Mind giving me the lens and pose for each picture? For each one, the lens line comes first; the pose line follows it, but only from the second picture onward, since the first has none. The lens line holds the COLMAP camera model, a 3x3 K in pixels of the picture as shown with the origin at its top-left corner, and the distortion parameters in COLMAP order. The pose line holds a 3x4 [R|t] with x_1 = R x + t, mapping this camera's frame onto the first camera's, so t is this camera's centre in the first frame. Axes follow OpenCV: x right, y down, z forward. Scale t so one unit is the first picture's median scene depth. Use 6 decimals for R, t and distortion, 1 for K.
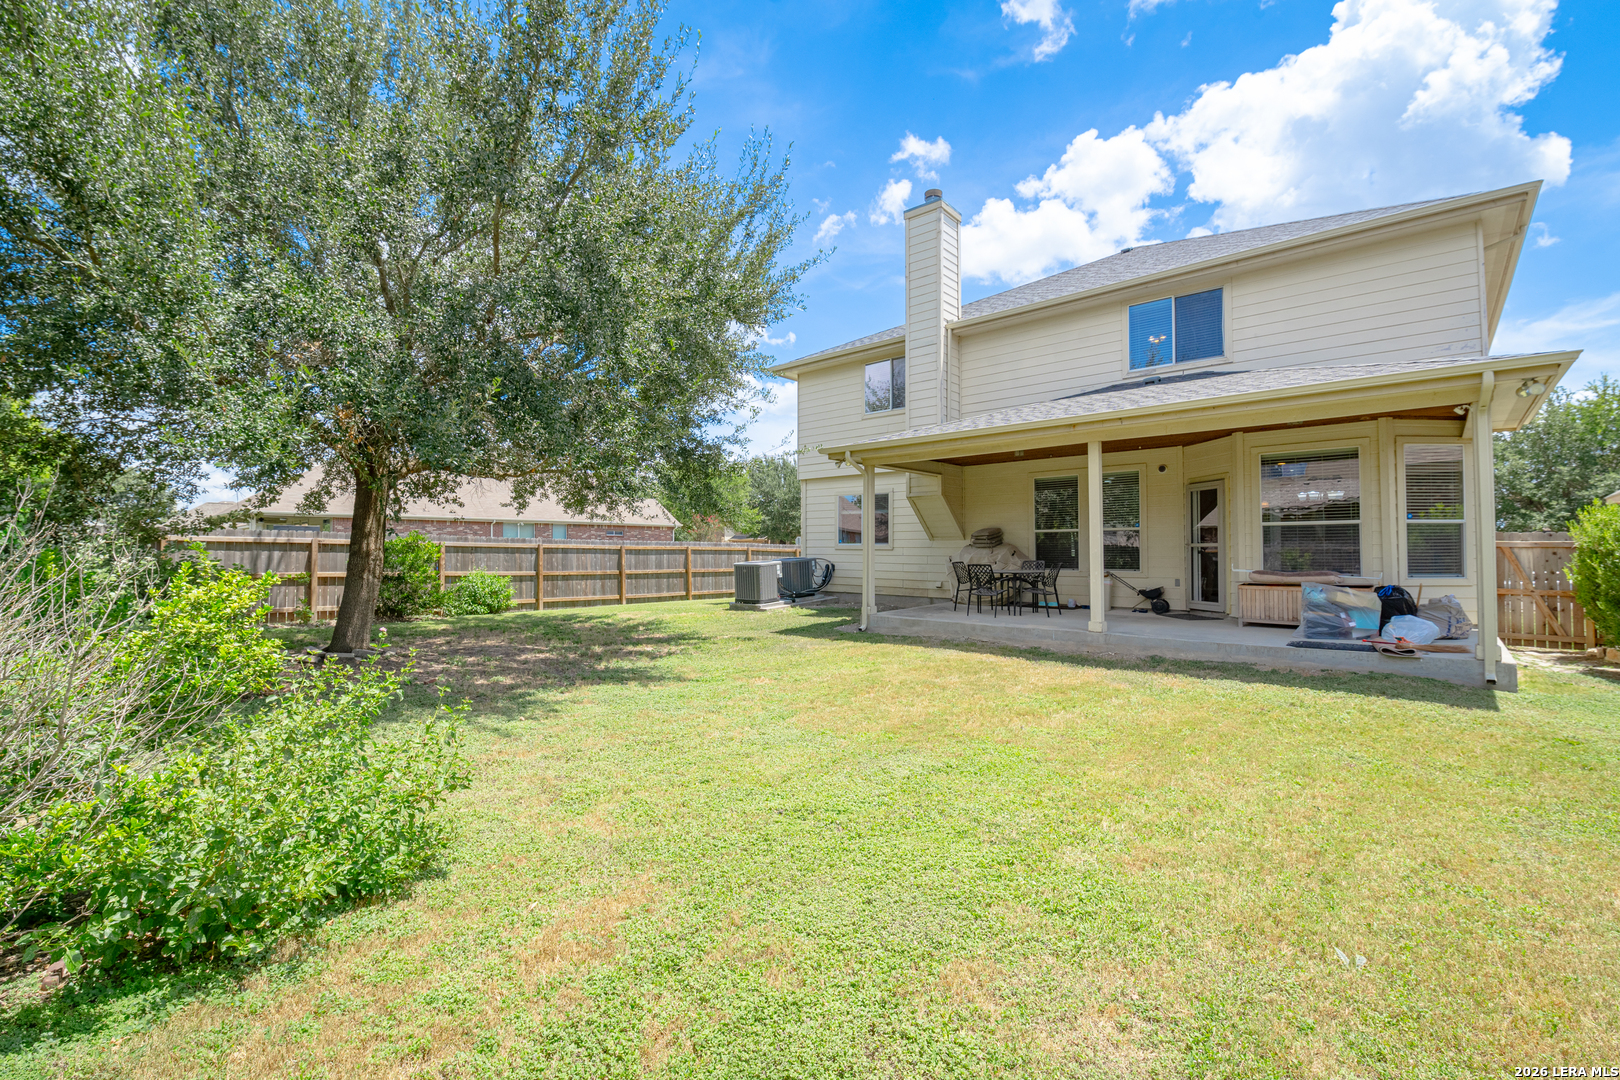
lens RADIAL K [[703.1, 0, 807.9], [0, 703.1, 546.0], [0, 0, 1]] dist [-0.005340, -0.008176]
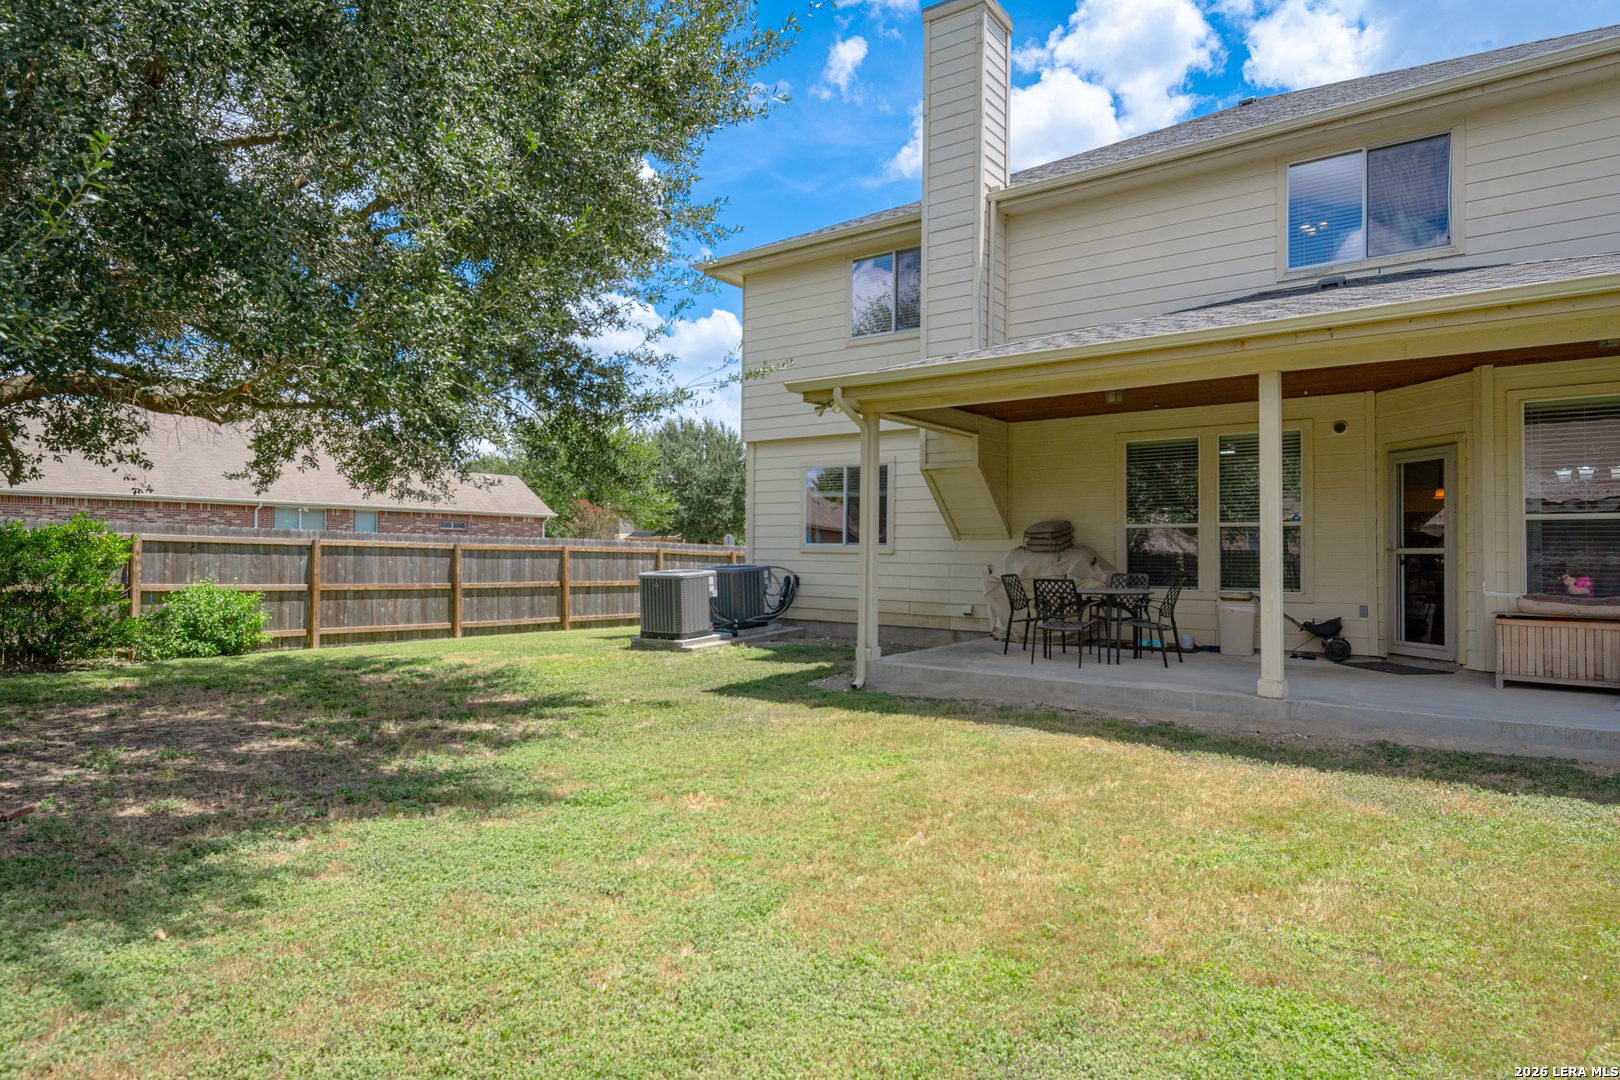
lens RADIAL K [[972.3, 0, 814.8], [0, 972.3, 536.2], [0, 0, 1]] dist [0.014620, -0.001106]
pose [[0.996637, 0.010751, 0.081241, -0.026280], [-0.009712, 0.999866, -0.013178, 0.002065], [-0.081372, 0.012345, 0.996607, 0.166842]]
